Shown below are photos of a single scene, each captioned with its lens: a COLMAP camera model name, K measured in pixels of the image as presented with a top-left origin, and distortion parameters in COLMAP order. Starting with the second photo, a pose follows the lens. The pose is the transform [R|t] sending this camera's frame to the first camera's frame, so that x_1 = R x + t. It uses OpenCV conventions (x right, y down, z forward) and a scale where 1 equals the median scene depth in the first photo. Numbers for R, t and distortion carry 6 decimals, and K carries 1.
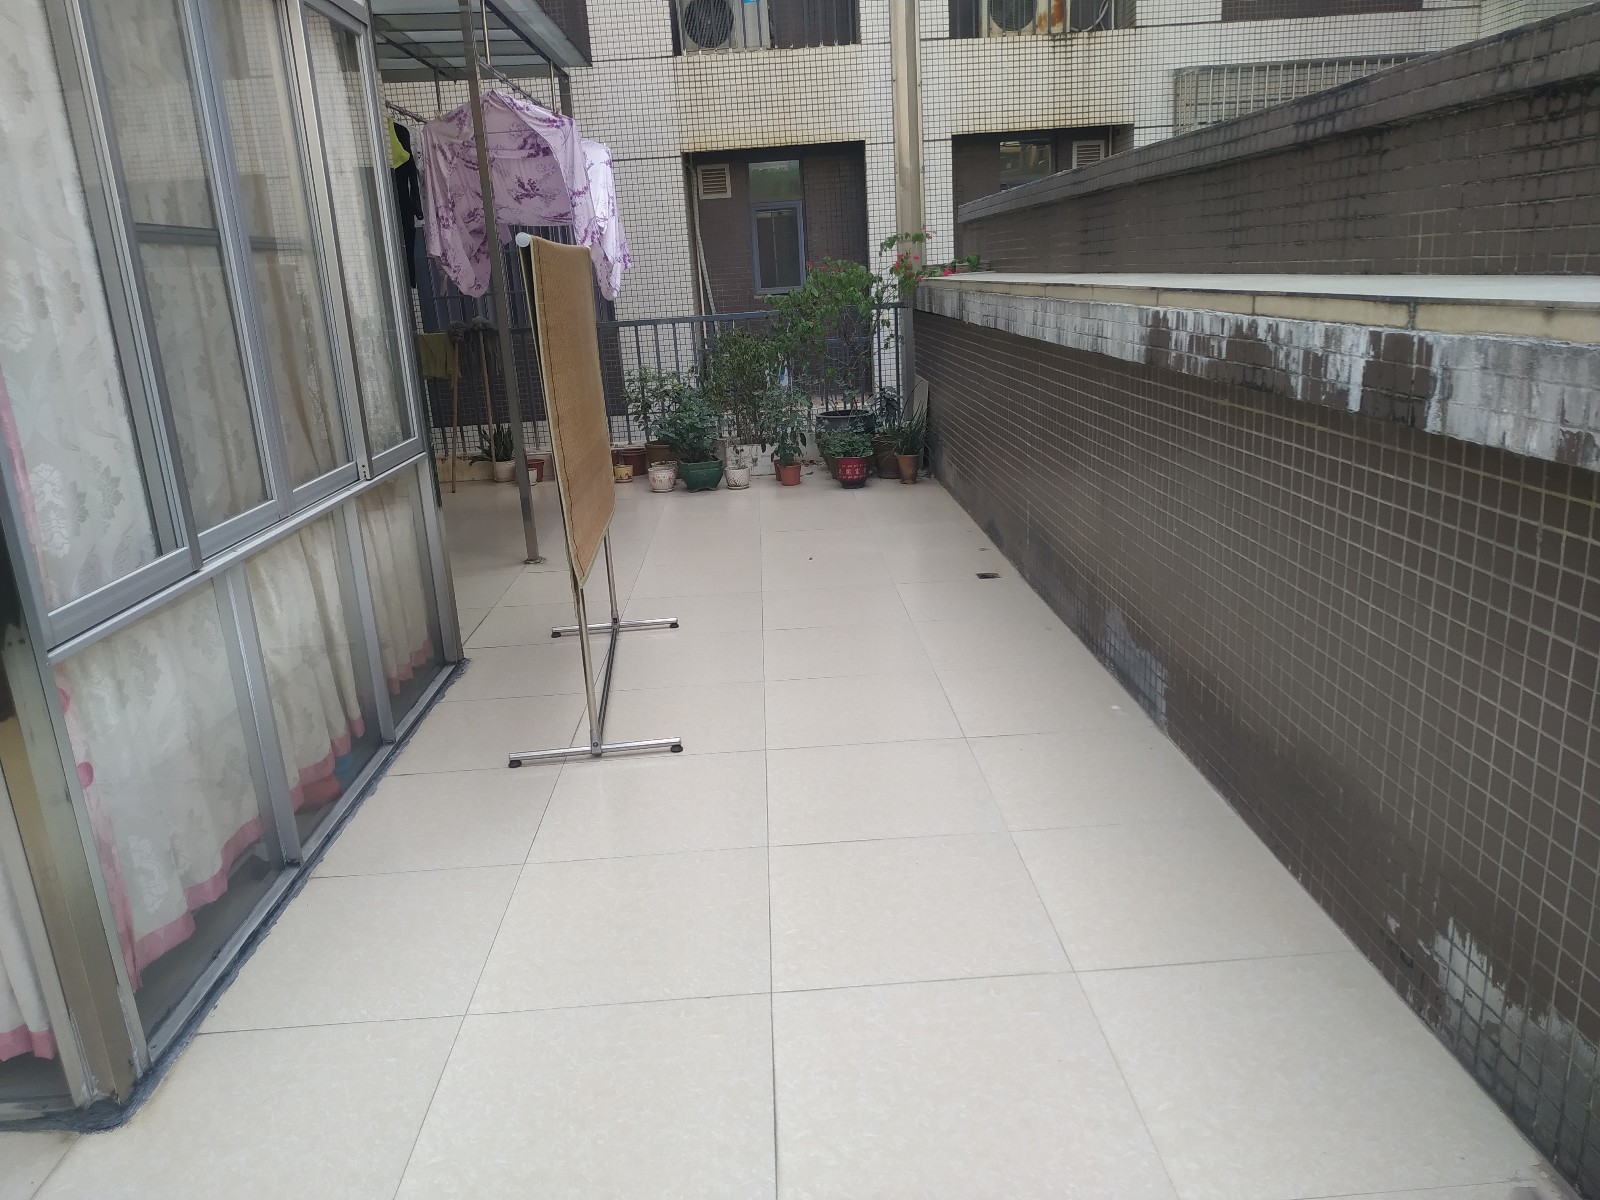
lens RADIAL K [[1356.9, 0, 801.0], [0, 1356.9, 729.9], [0, 0, 1]] dist [0.090955, -0.224161]
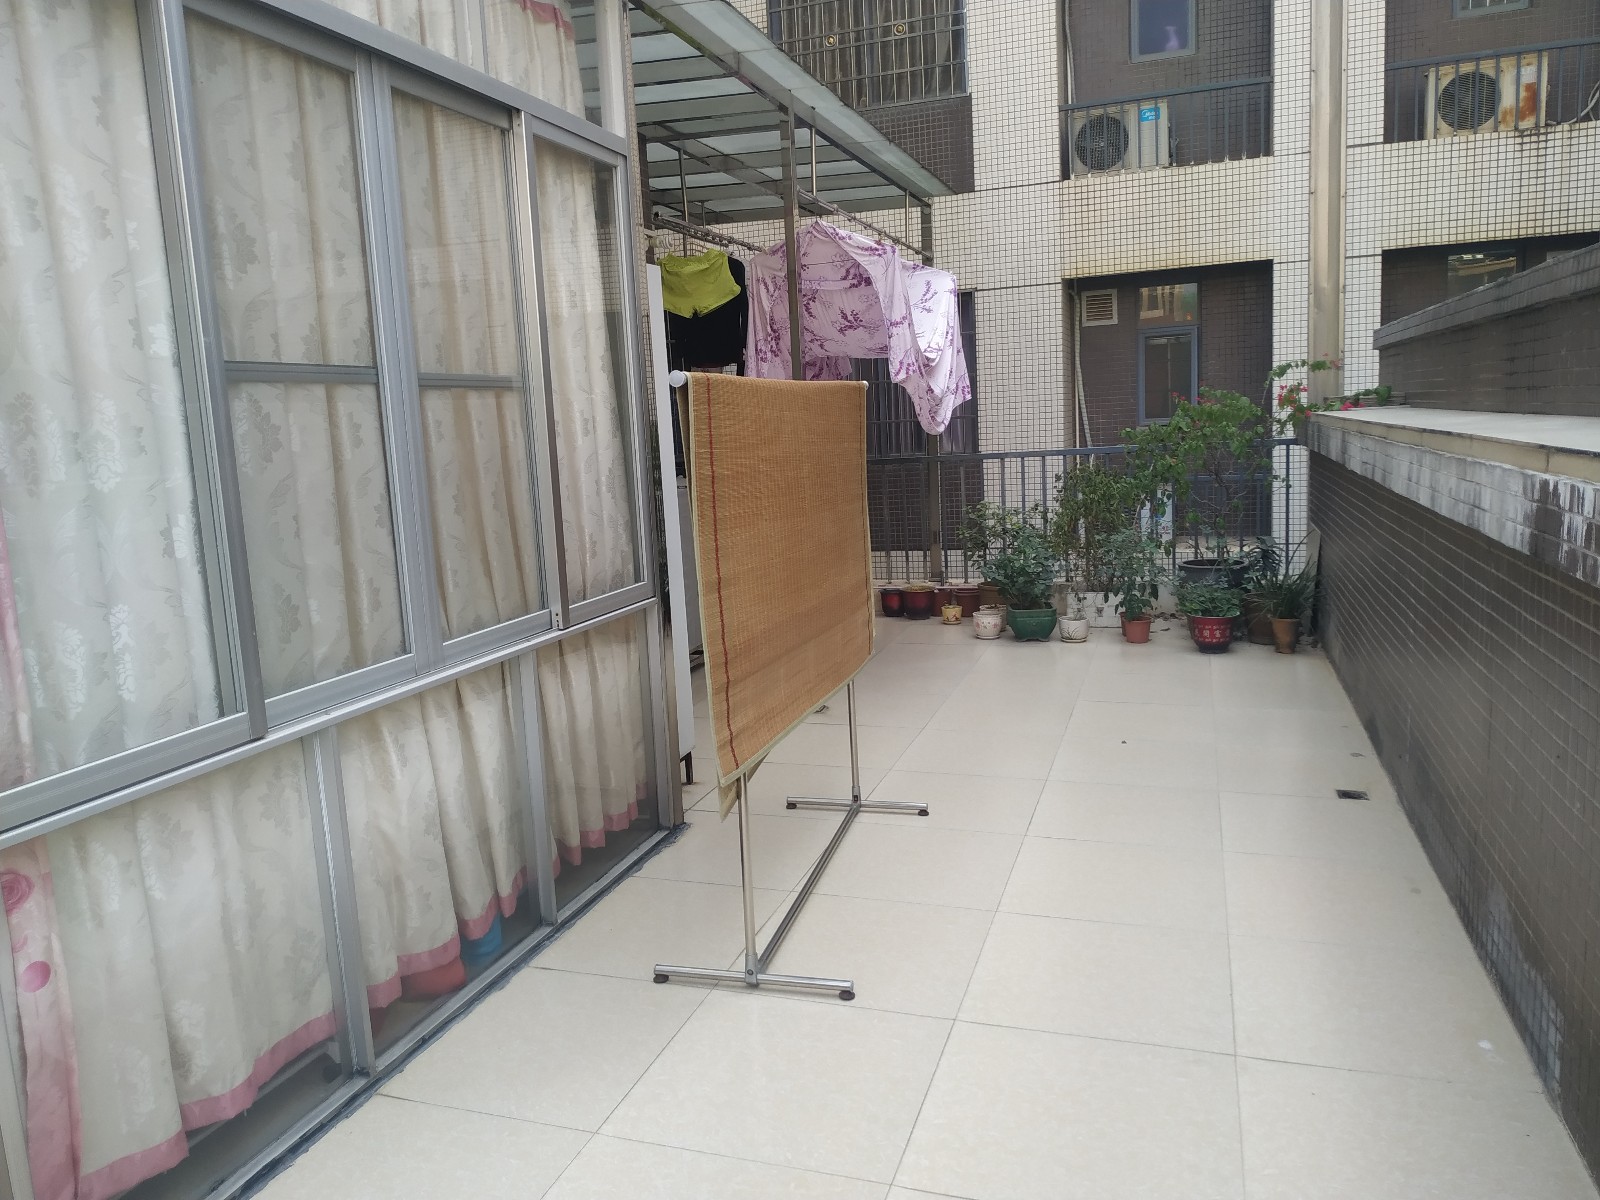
lens RADIAL K [[1274.7, 0, 800.0], [0, 1274.7, 600.0], [0, 0, 1]] dist [0.024570, -0.050218]
pose [[0.921128, 0.066866, -0.383474, 0.105355], [-0.126501, 0.983085, -0.132445, -0.075687], [0.368132, 0.170508, 0.914005, 0.194035]]
